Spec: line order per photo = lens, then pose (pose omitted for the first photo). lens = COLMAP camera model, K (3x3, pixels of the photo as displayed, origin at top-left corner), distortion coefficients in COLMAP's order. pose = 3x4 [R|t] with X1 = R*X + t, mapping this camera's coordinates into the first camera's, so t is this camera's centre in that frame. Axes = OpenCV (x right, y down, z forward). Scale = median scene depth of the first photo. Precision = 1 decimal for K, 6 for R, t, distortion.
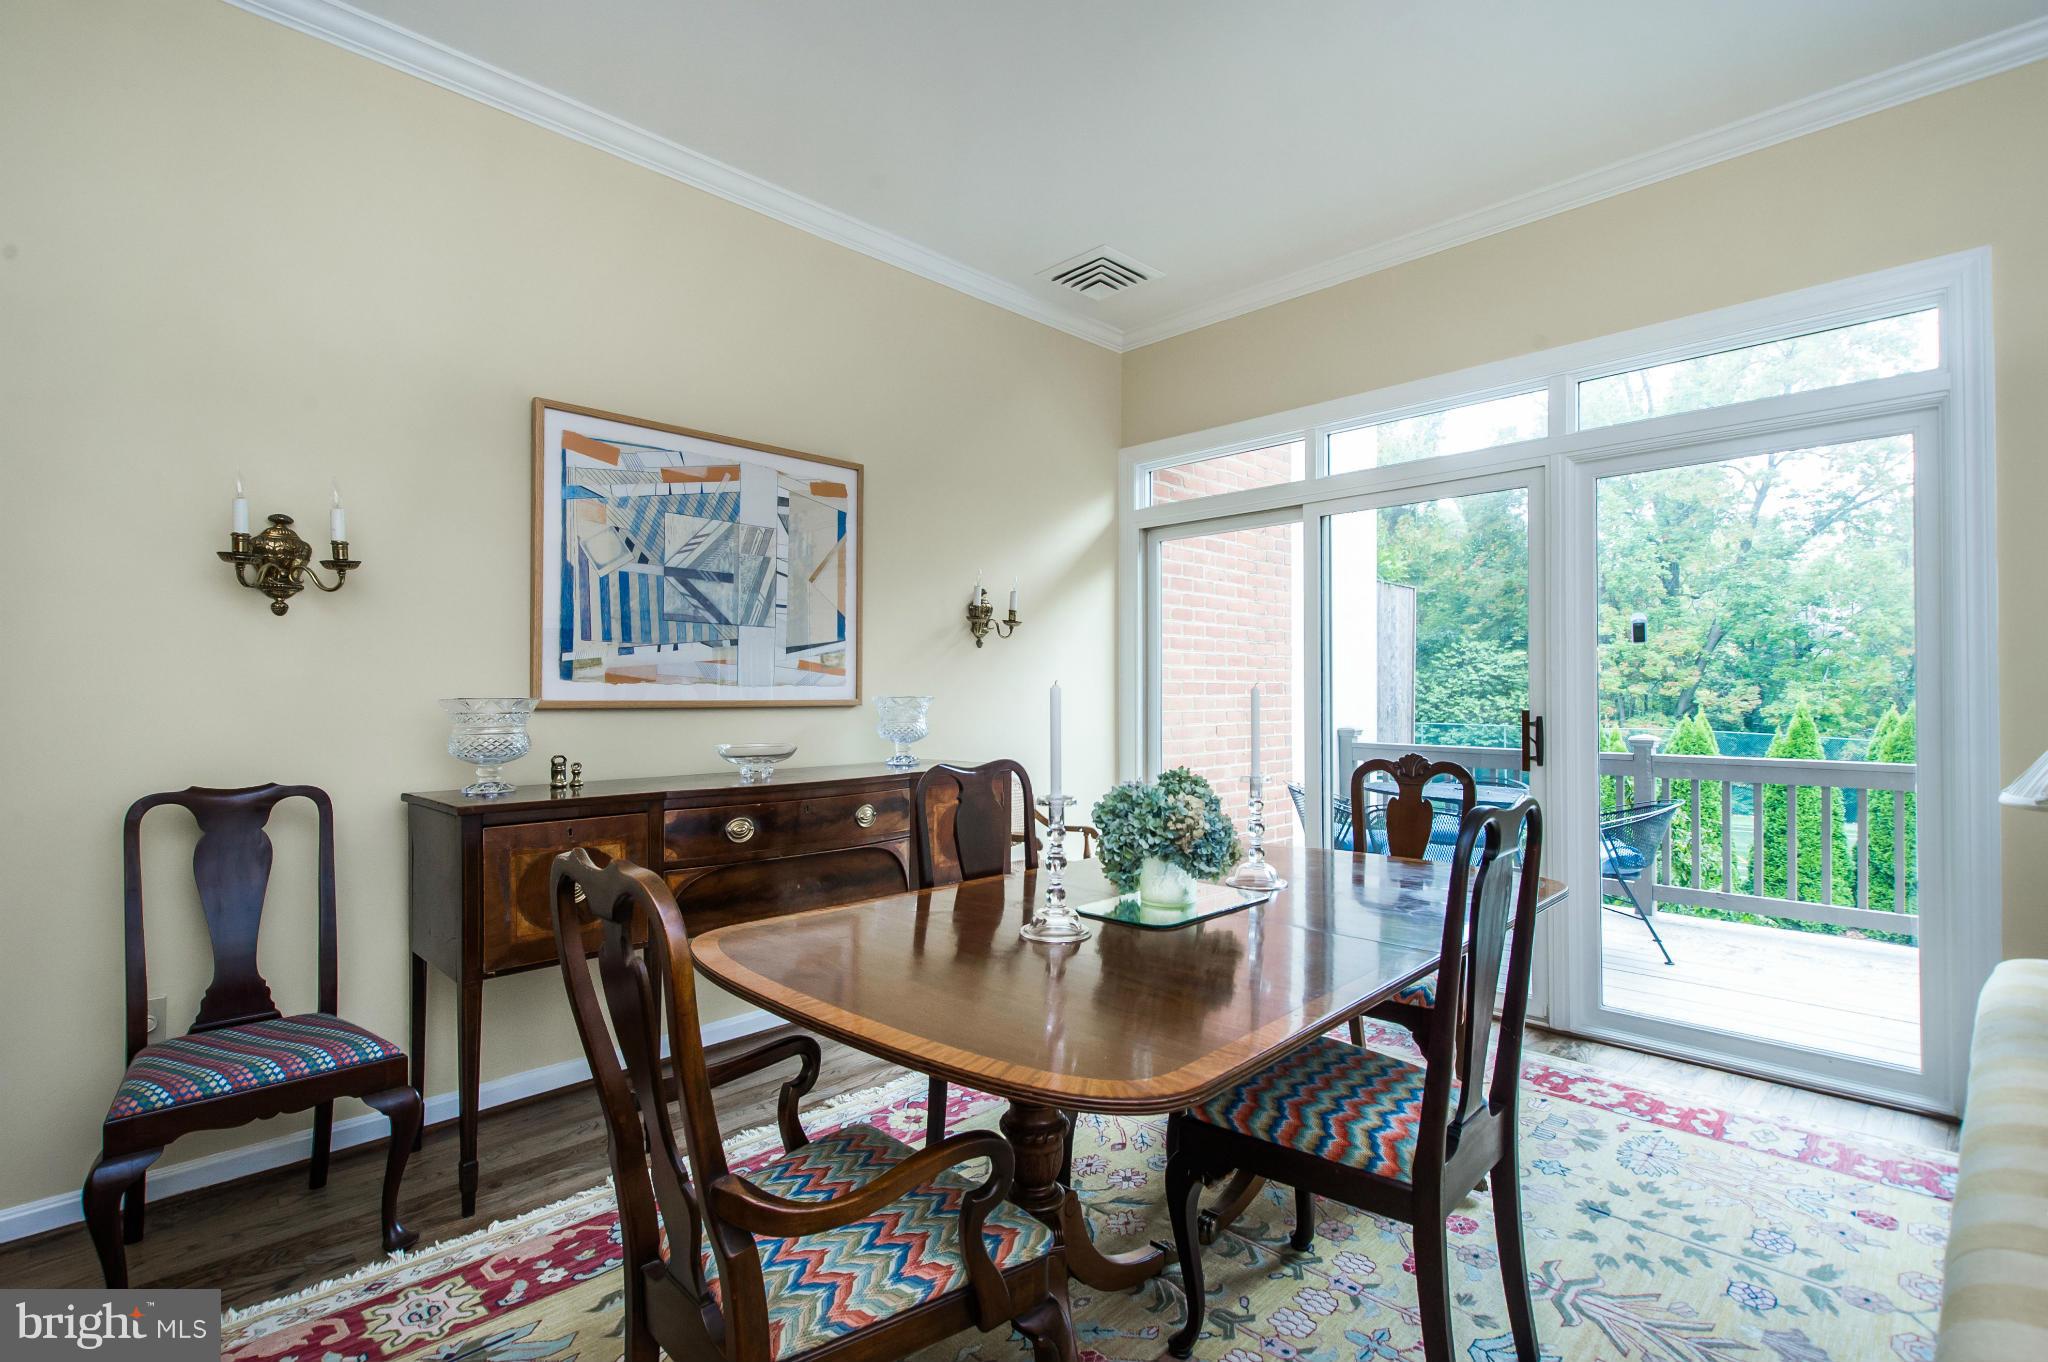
lens RADIAL K [[937.6, 0, 1034.3], [0, 937.6, 687.2], [0, 0, 1]] dist [0.022106, -0.001062]
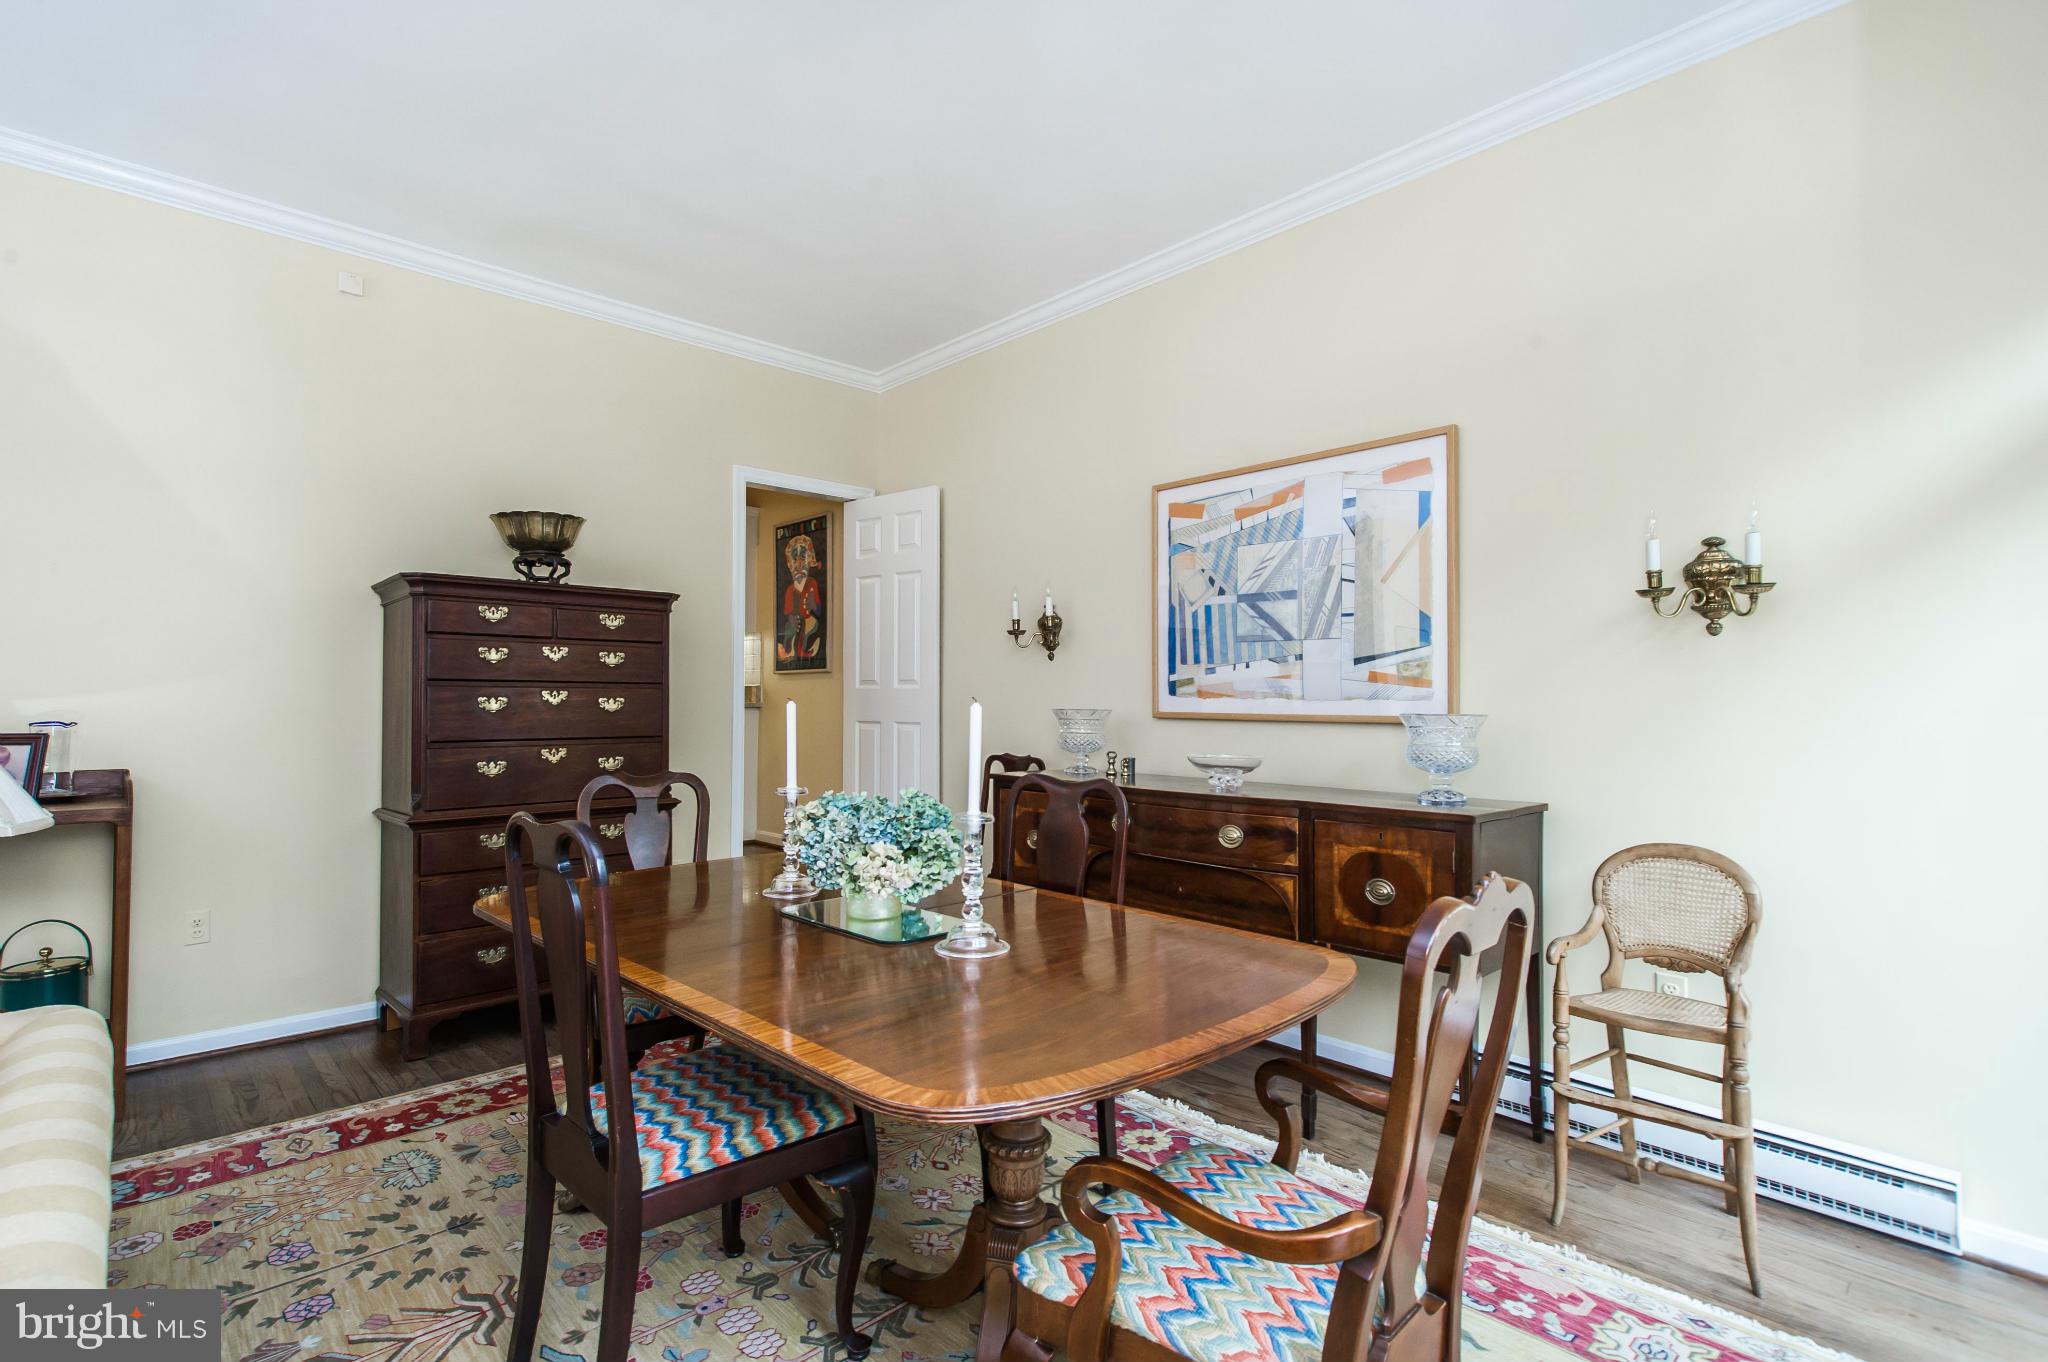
lens RADIAL K [[983.5, 0, 1036.7], [0, 983.5, 680.6], [0, 0, 1]] dist [0.014171, 0.001477]
pose [[-0.034207, -0.023122, -0.999147, 0.781132], [-0.002904, 0.999730, -0.023036, 0.002643], [0.999411, 0.002114, -0.034265, 0.788334]]
